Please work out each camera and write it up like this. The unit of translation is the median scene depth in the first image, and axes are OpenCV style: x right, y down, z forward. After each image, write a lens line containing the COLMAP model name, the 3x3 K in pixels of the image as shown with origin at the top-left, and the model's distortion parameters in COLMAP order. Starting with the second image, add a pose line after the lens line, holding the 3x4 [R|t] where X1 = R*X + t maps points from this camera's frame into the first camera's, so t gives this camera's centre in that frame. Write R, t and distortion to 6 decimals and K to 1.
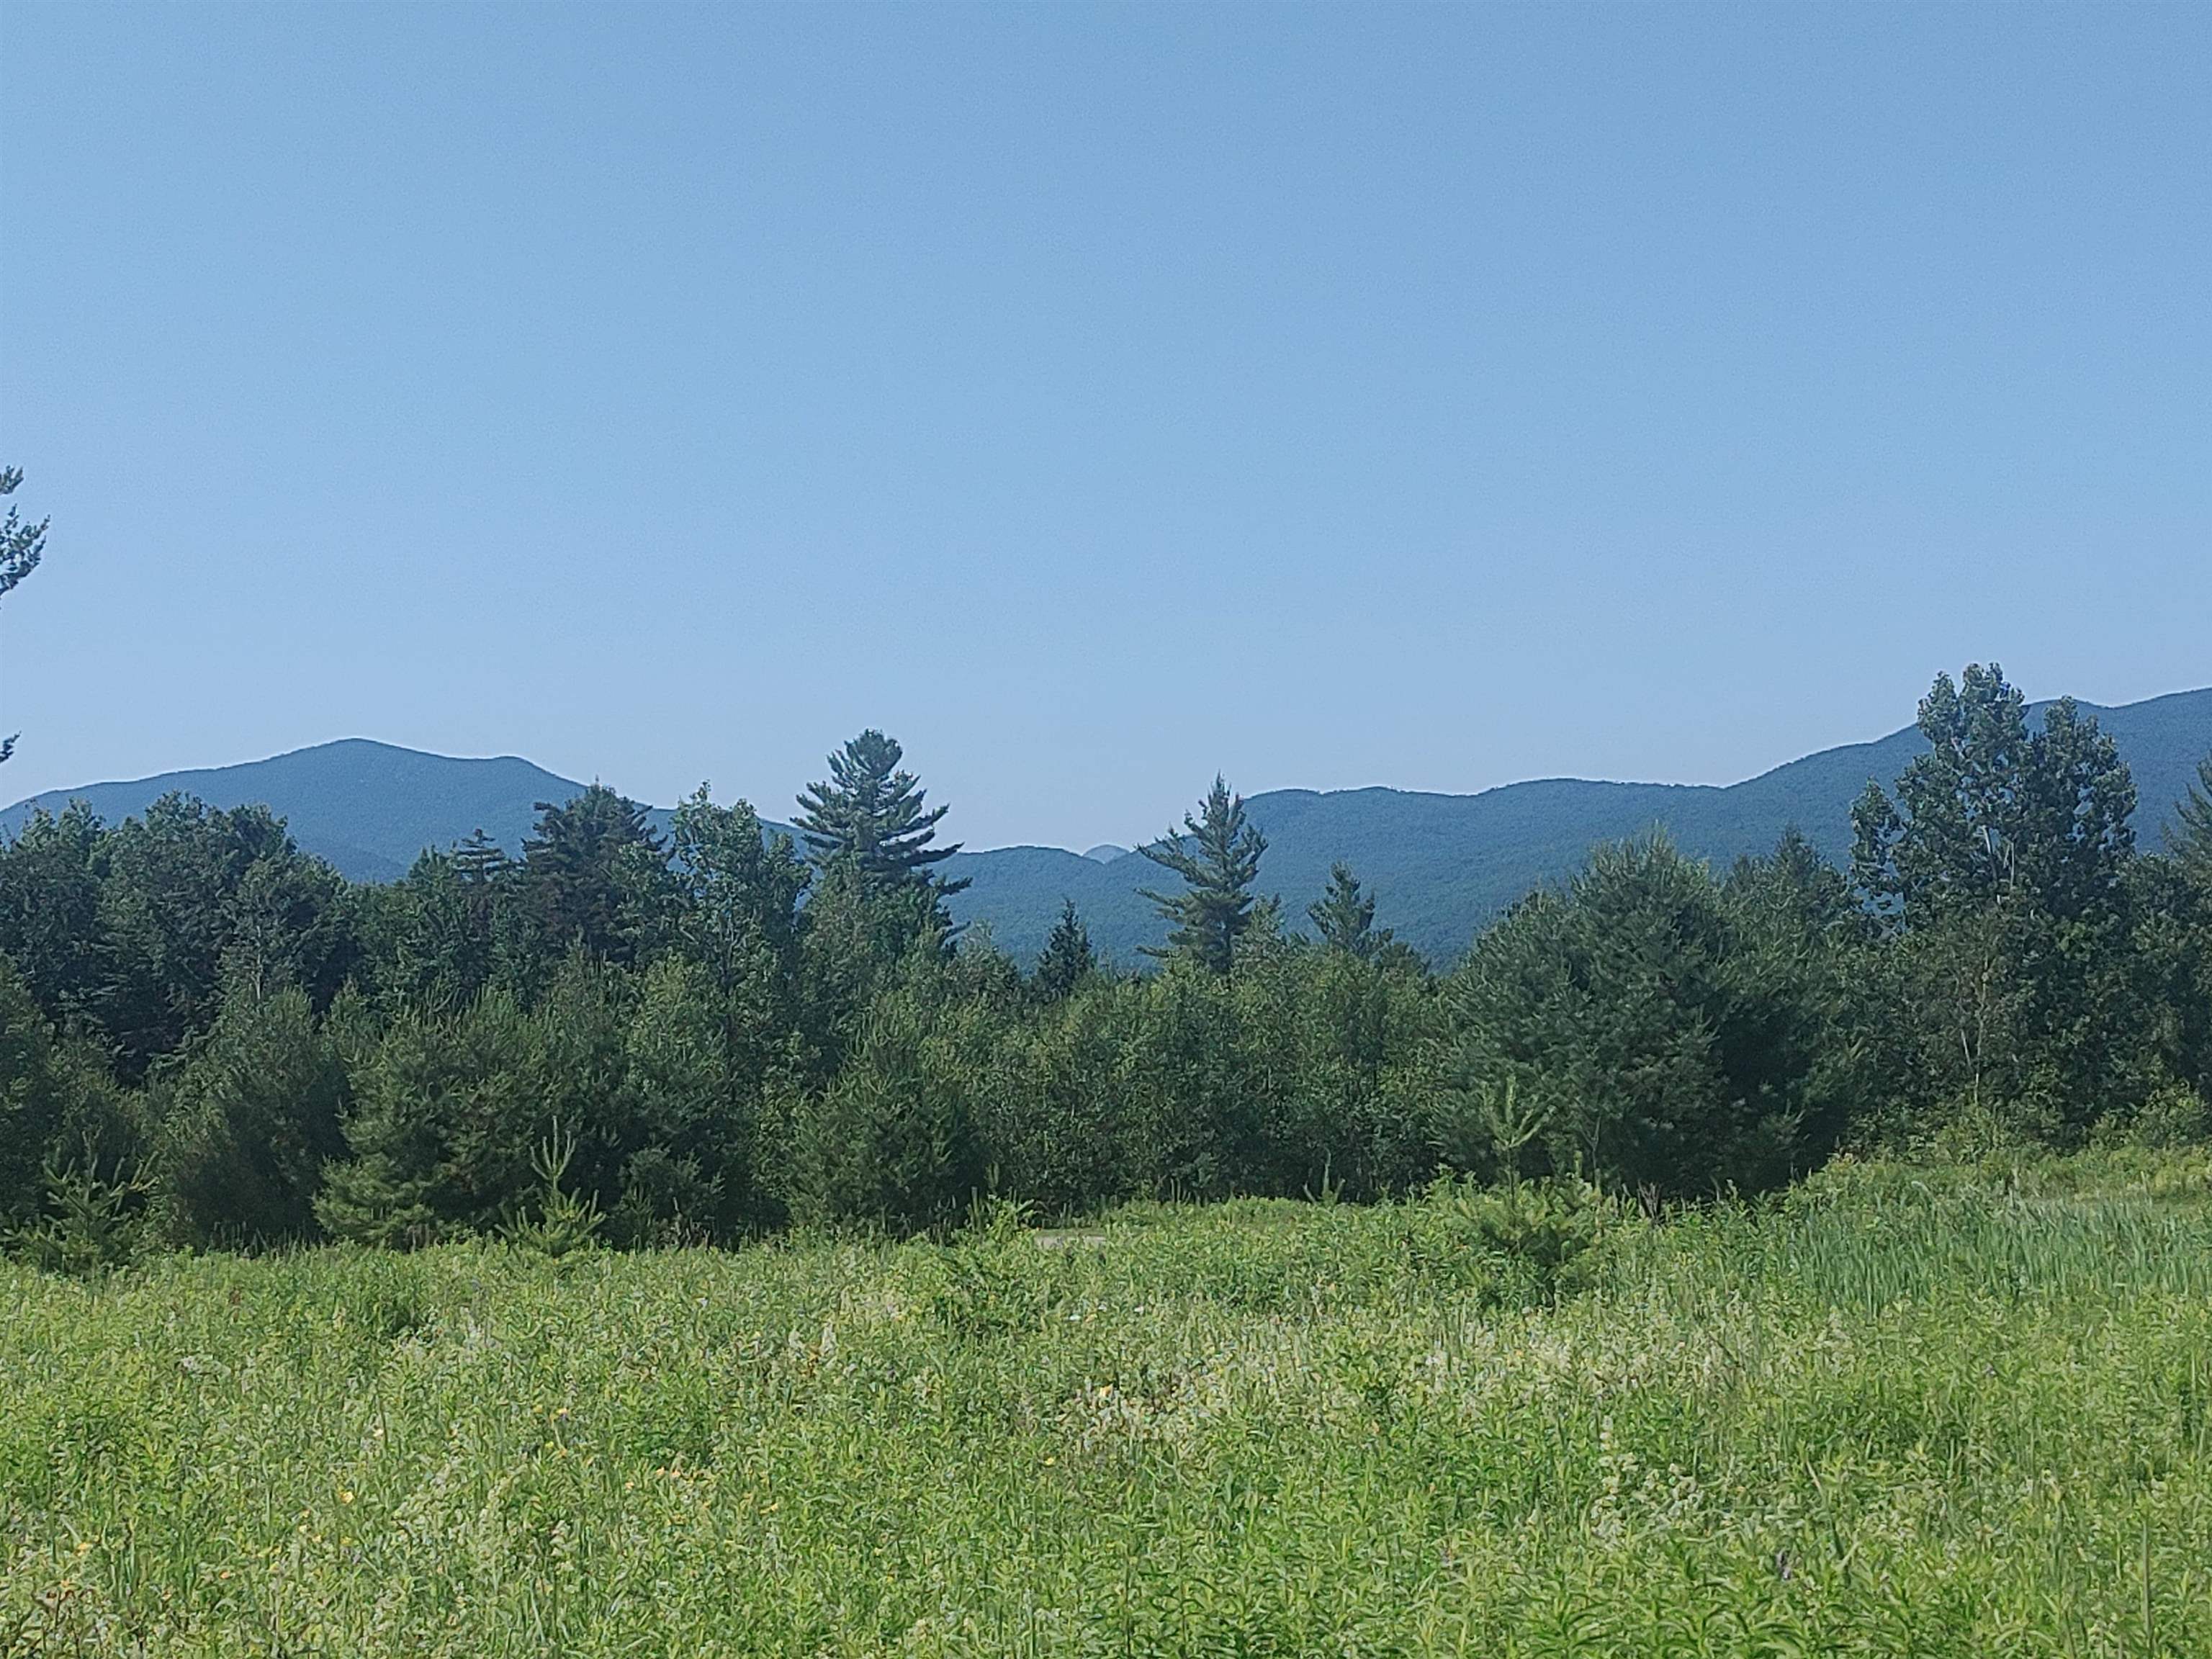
lens RADIAL K [[1552.7, 0, 1106.0], [0, 1552.7, 829.5], [0, 0, 1]] dist [0.043214, -0.038607]
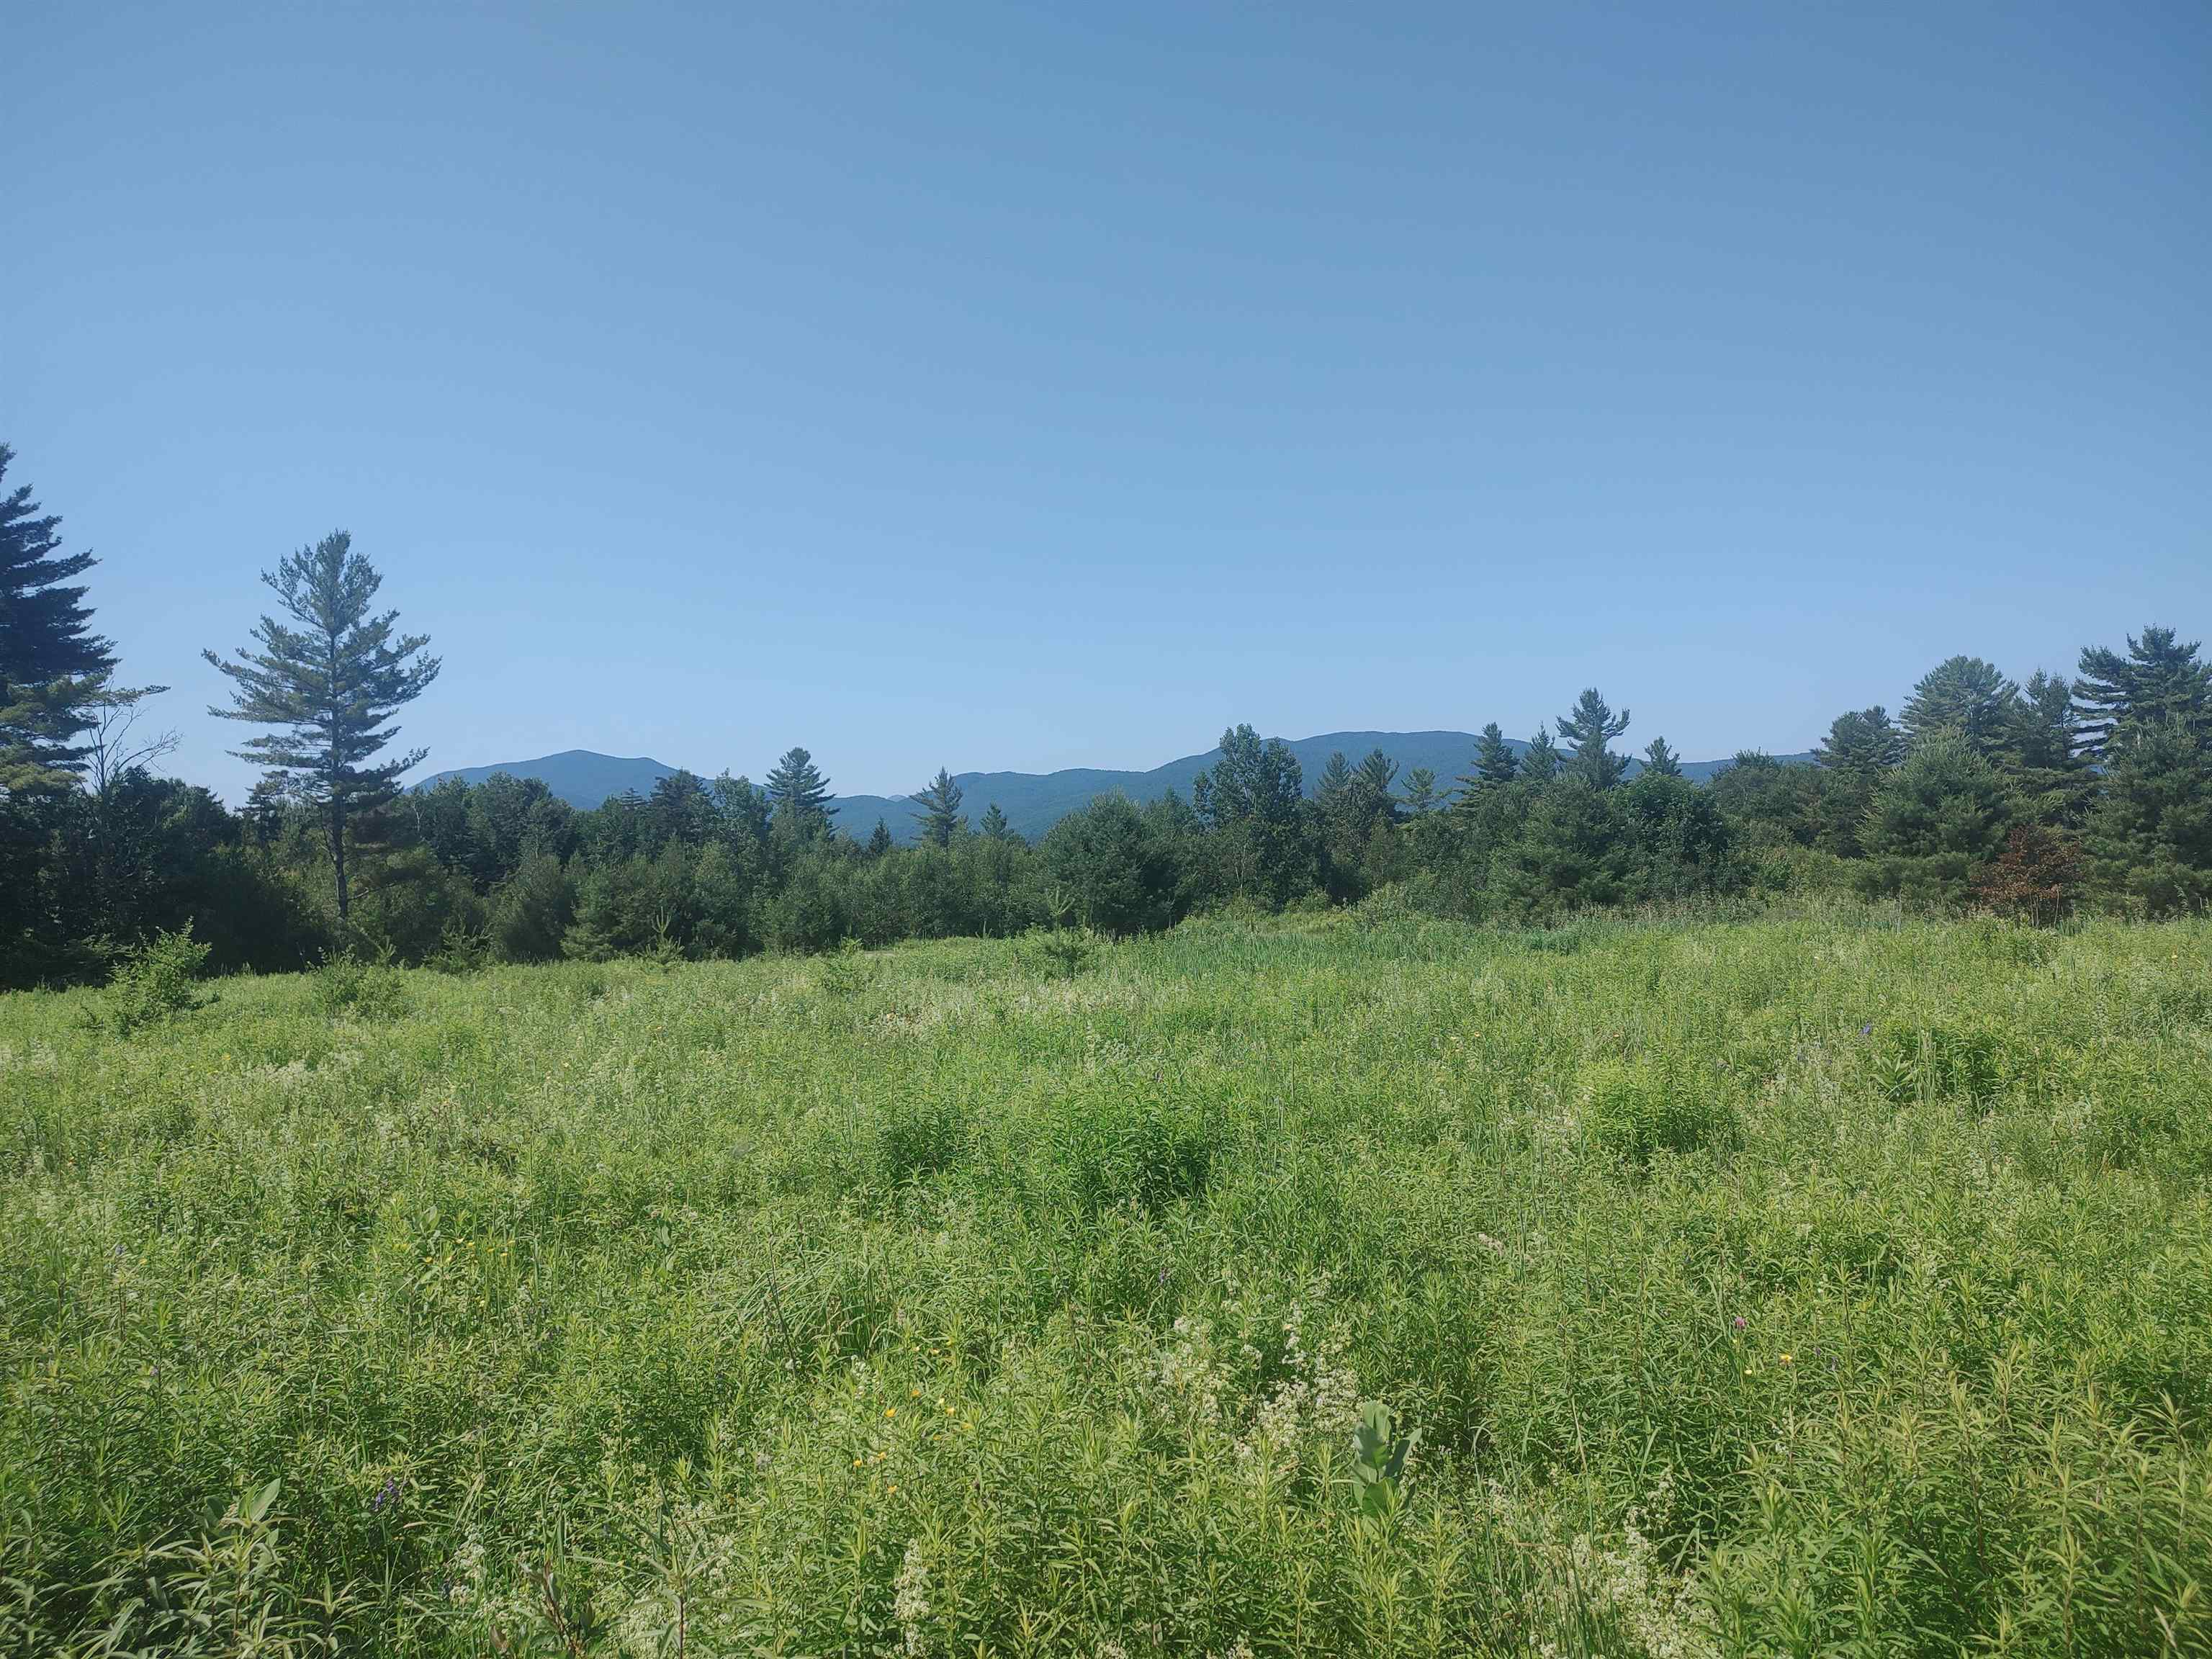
lens RADIAL K [[1552.7, 0, 1106.0], [0, 1552.7, 829.5], [0, 0, 1]] dist [0.043214, -0.038607]
pose [[0.972700, 0.003465, 0.232041, -0.244524], [-0.036852, 0.989507, 0.139703, -0.287488], [-0.229123, -0.144441, 0.962621, -1.415290]]
